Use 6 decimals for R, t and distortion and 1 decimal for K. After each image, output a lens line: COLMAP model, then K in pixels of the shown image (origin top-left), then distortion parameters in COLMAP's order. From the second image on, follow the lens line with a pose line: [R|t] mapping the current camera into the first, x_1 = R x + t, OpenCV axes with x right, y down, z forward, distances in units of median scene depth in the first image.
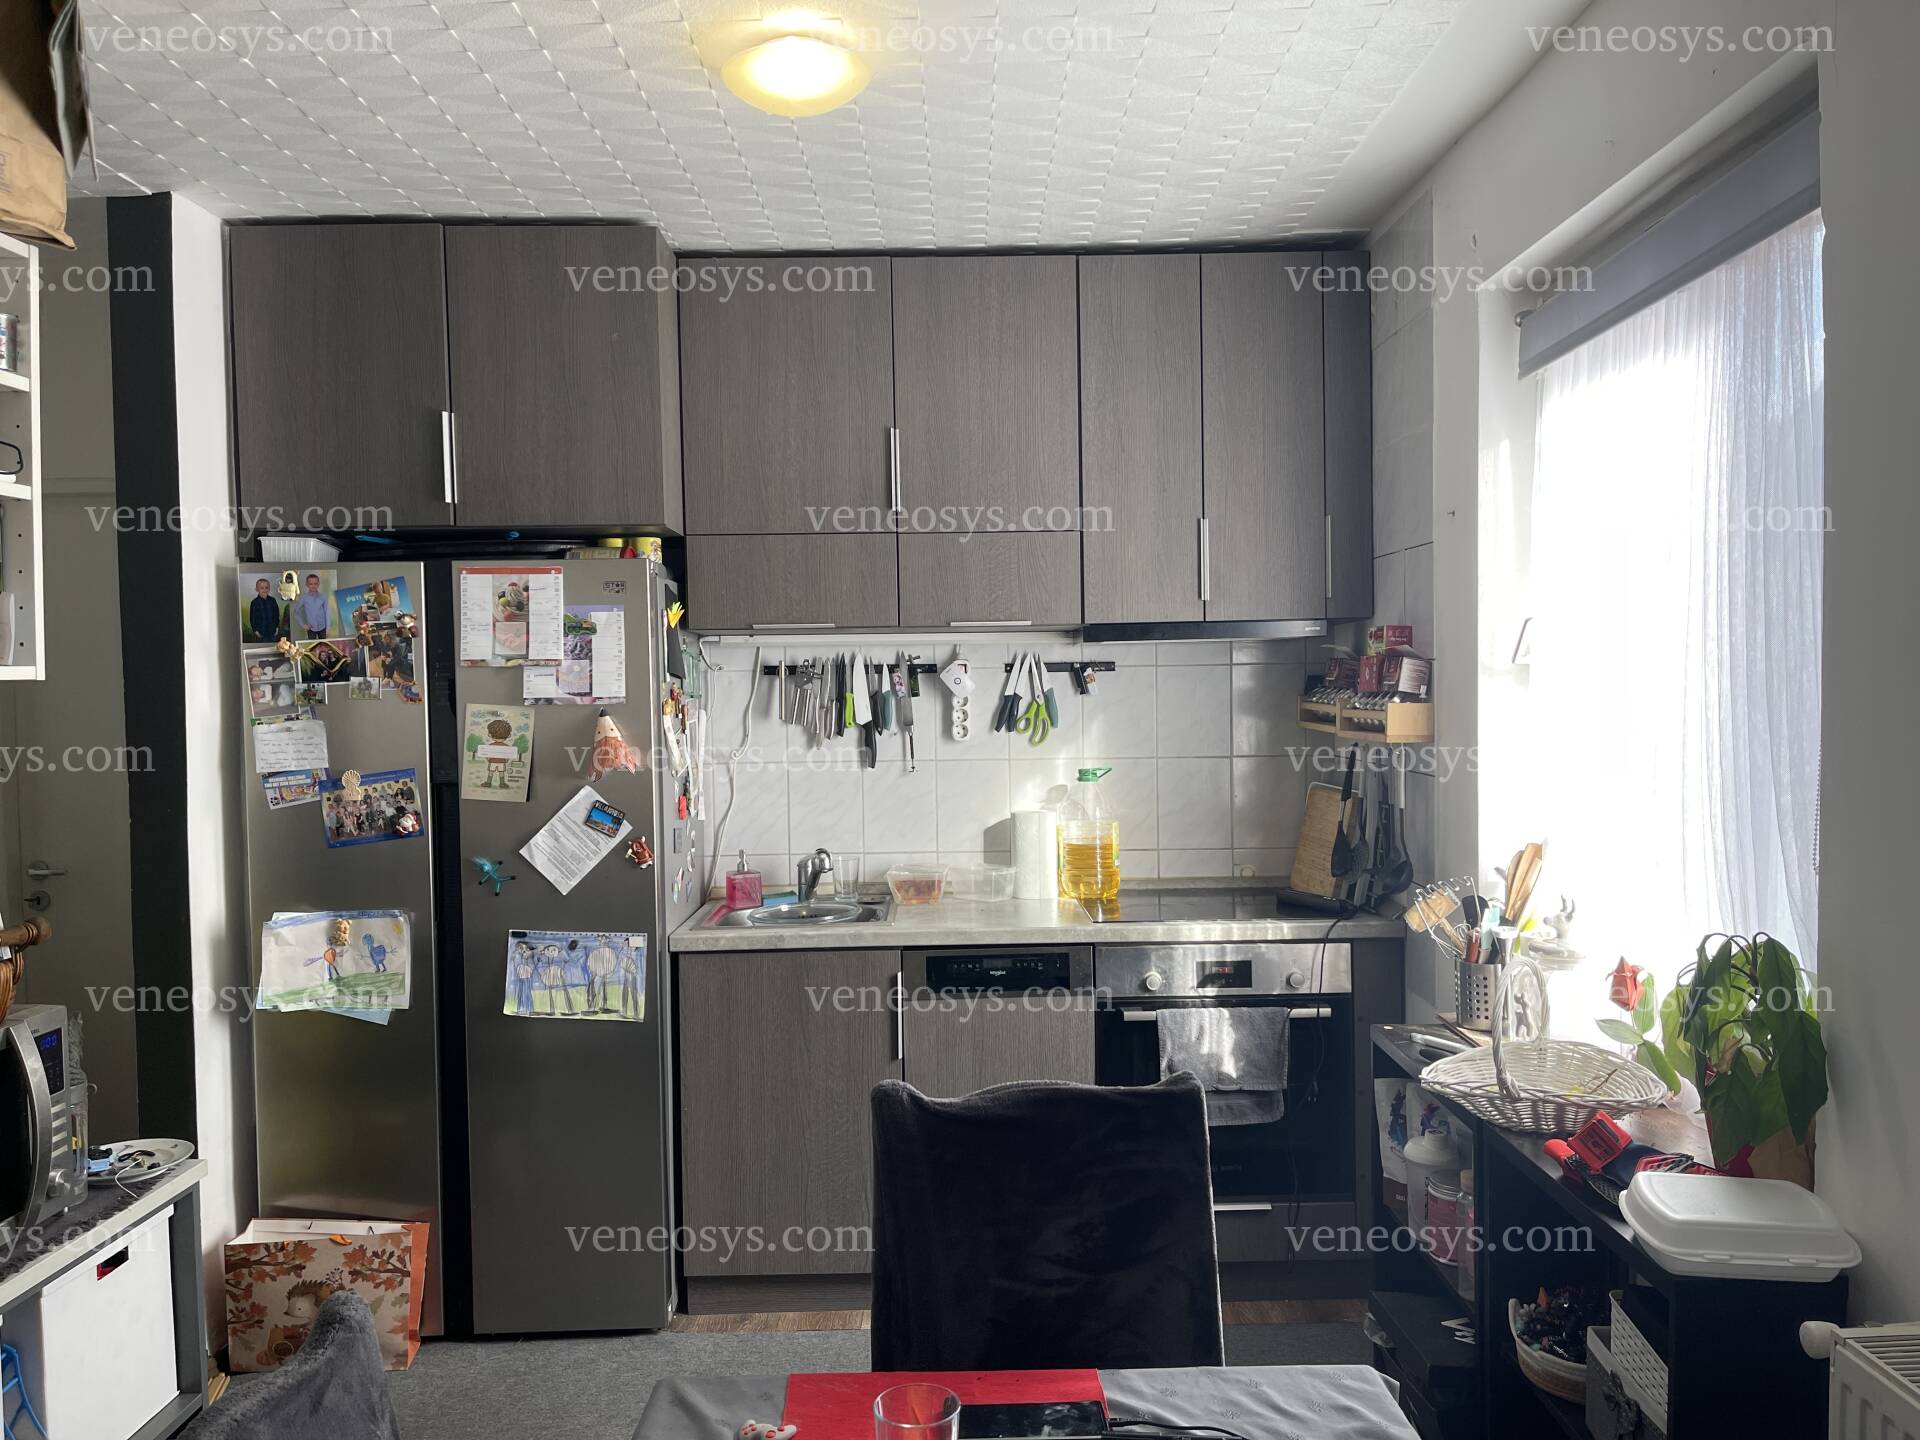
lens RADIAL K [[1435.4, 0, 966.5], [0, 1435.4, 726.2], [0, 0, 1]] dist [0.025401, -0.010344]
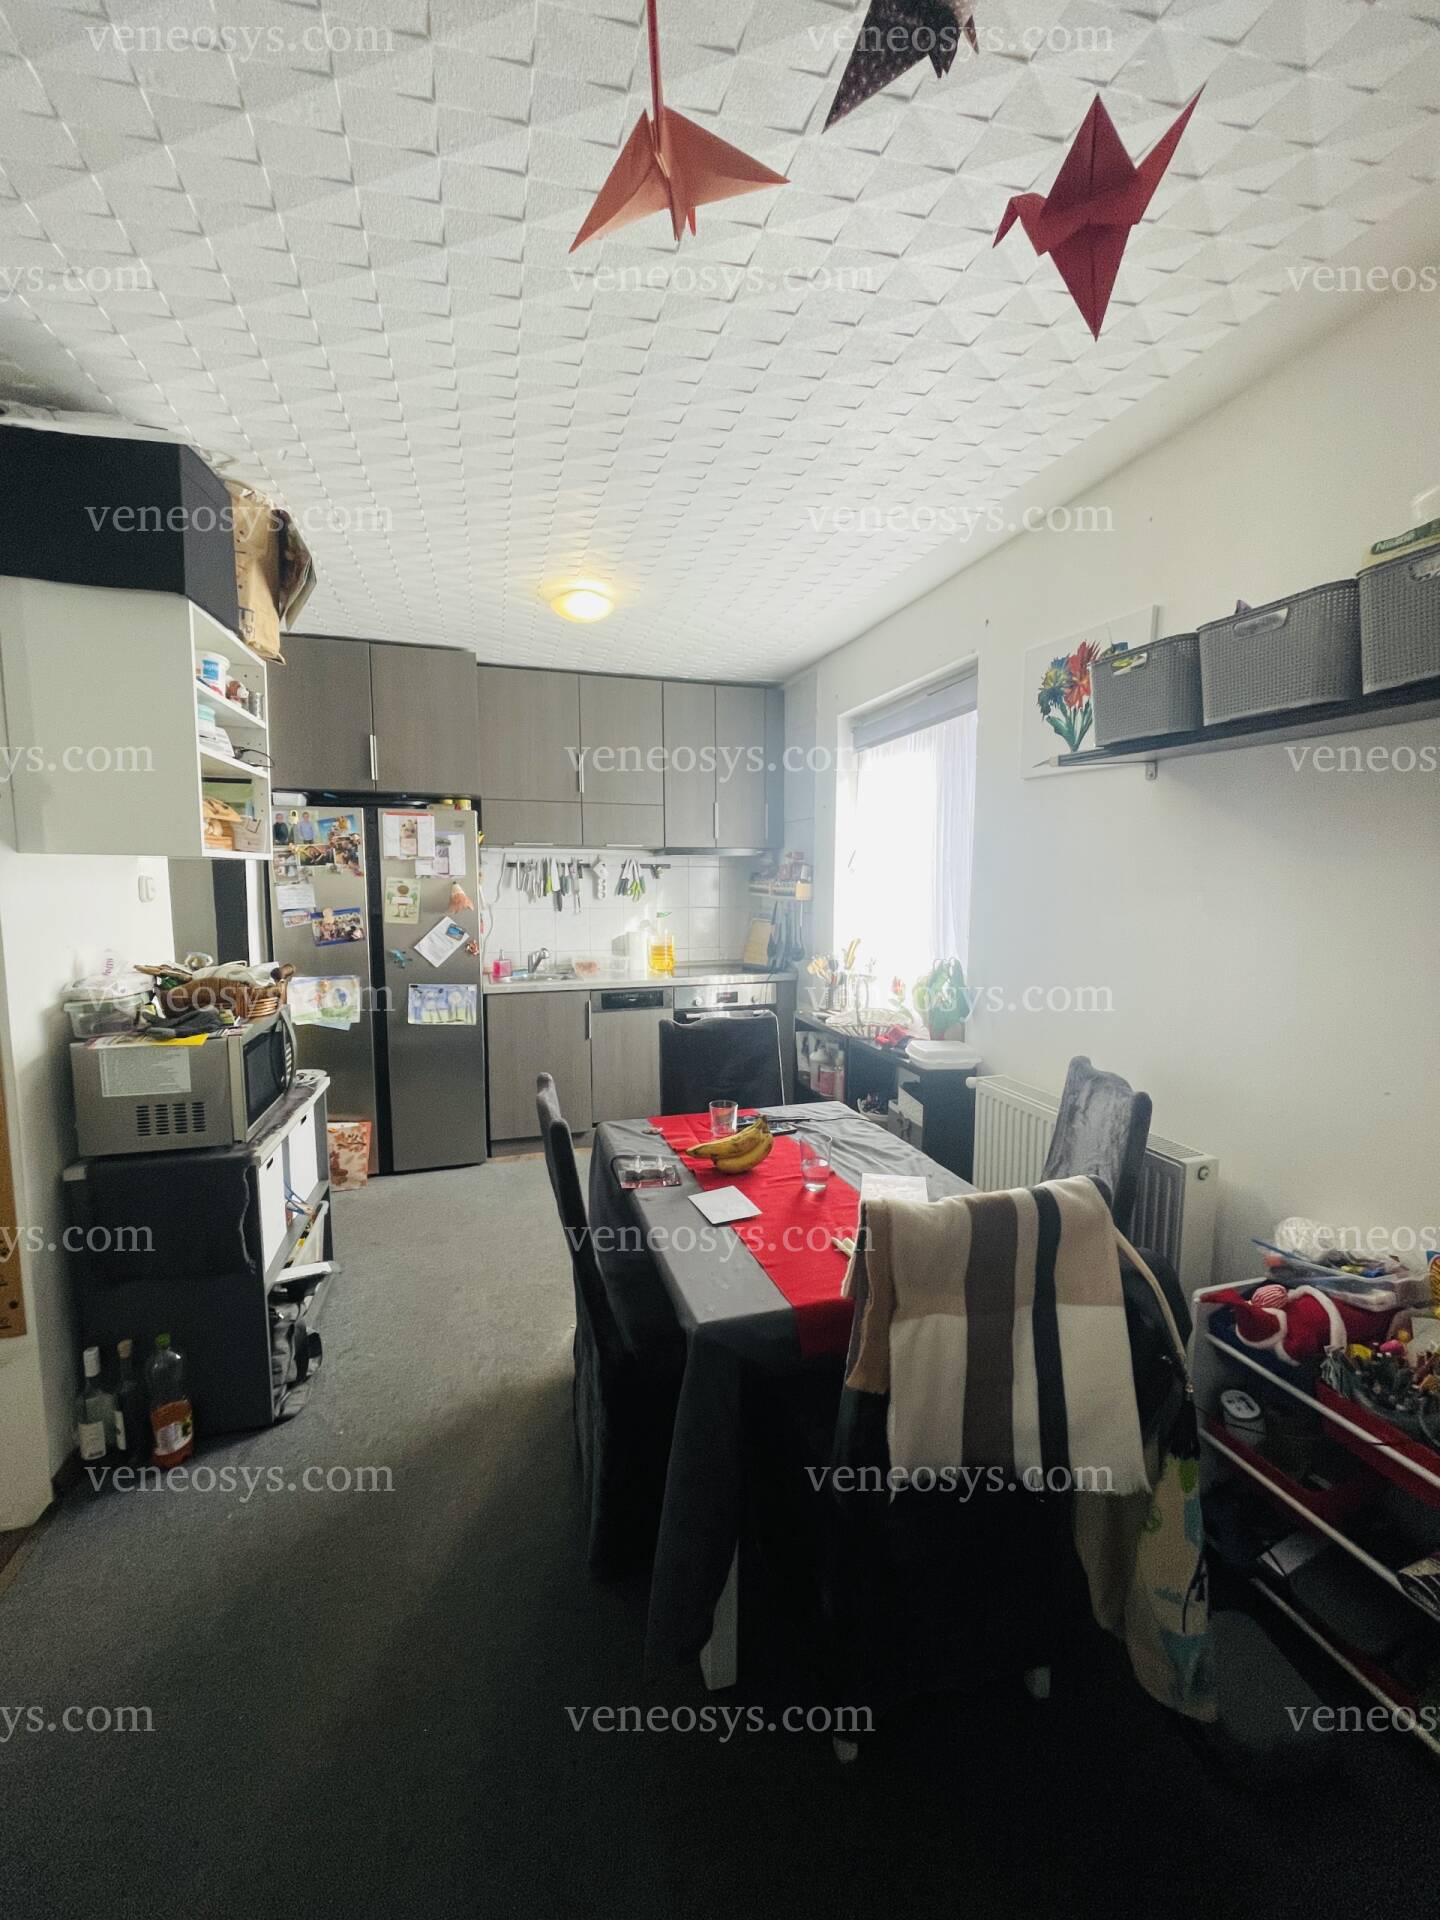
lens RADIAL K [[761.3, 0, 713.2], [0, 761.3, 954.1], [0, 0, 1]] dist [-0.002728, -0.000072]
pose [[0.960848, -0.010566, 0.276874, -0.196652], [-0.007968, 0.997806, 0.065731, 0.019329], [-0.276961, -0.065364, 0.958655, -0.200807]]
